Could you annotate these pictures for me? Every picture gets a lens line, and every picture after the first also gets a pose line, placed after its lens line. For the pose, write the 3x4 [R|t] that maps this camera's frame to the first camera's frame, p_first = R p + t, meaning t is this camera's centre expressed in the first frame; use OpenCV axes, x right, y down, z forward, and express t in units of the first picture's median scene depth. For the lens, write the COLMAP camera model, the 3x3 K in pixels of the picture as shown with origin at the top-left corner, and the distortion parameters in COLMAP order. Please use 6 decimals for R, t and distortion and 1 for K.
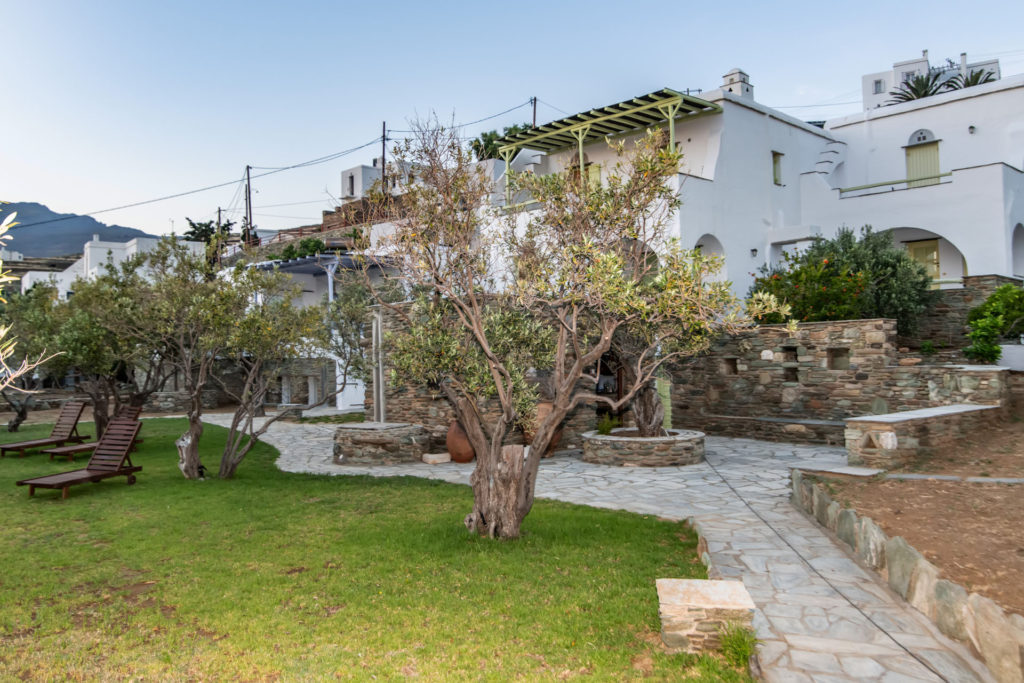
lens RADIAL K [[808.7, 0, 503.7], [0, 808.7, 337.4], [0, 0, 1]] dist [-0.003274, -0.006613]
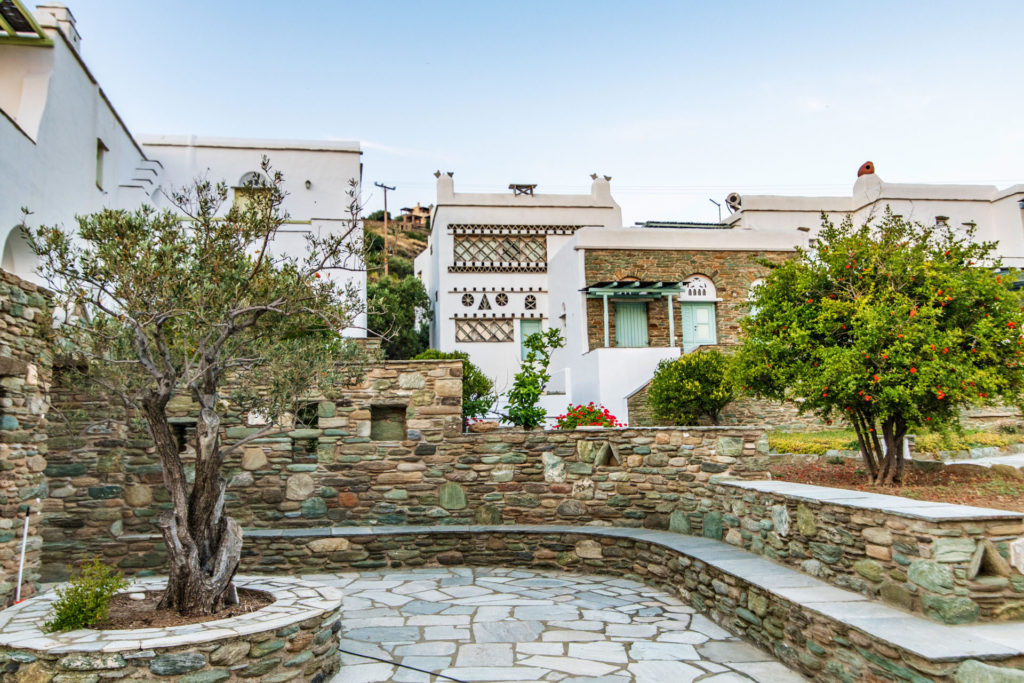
lens RADIAL K [[808.7, 0, 501.4], [0, 808.7, 333.9], [0, 0, 1]] dist [-0.003274, -0.006613]
pose [[0.555771, 0.107778, 0.824319, -0.052272], [-0.007574, 0.992176, -0.124619, 0.035343], [-0.831301, 0.063016, 0.552239, 0.576591]]
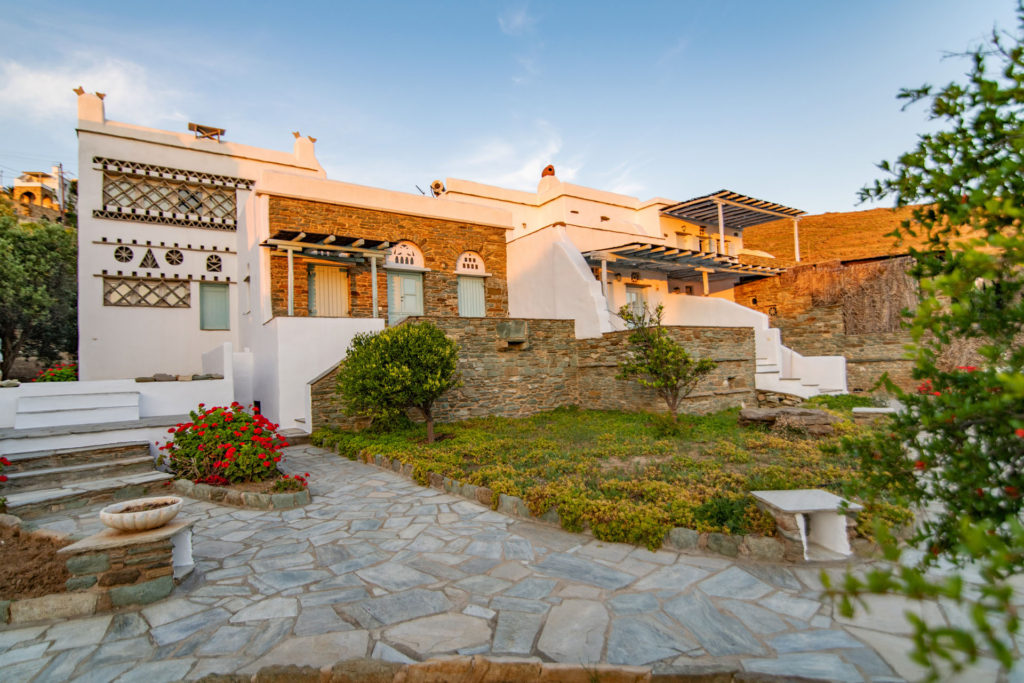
lens RADIAL K [[539.3, 0, 511.6], [0, 539.3, 341.3], [0, 0, 1]] dist [0.014327, 0.000656]
pose [[0.145637, 0.066253, 0.987117, 0.541836], [0.015369, 0.997483, -0.069216, -0.029249], [-0.989219, 0.025252, 0.144253, 0.802724]]
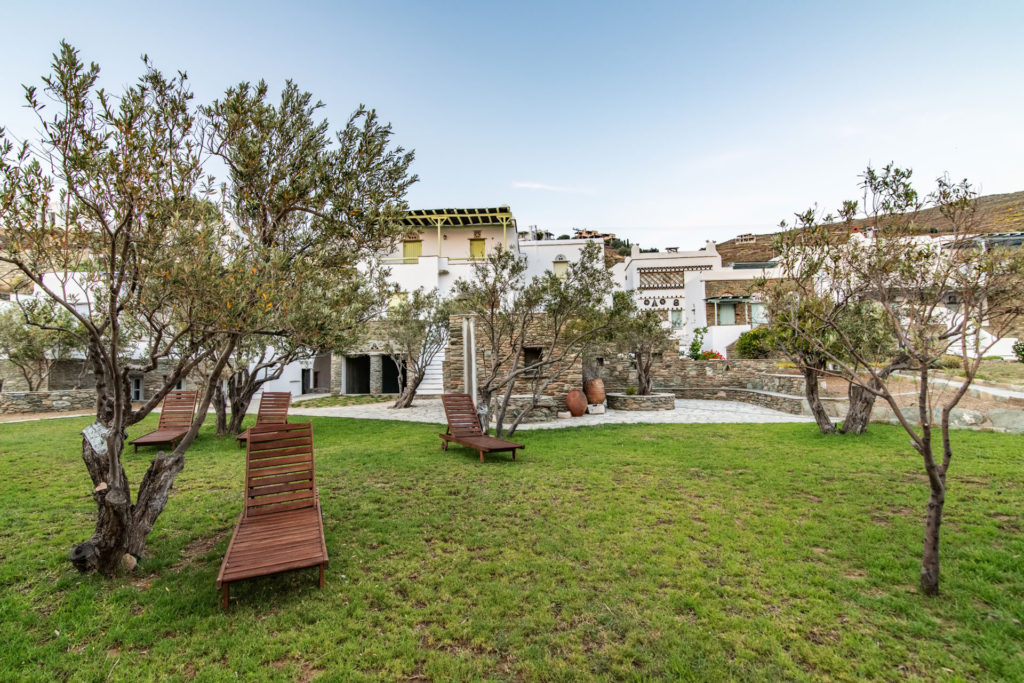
lens RADIAL K [[471.5, 0, 518.4], [0, 471.5, 343.3], [0, 0, 1]] dist [-0.000567, -0.000088]
pose [[0.737067, 0.038241, 0.674737, -0.669815], [-0.014005, 0.999048, -0.041323, 0.043864], [-0.675674, 0.021008, 0.736901, 0.336734]]
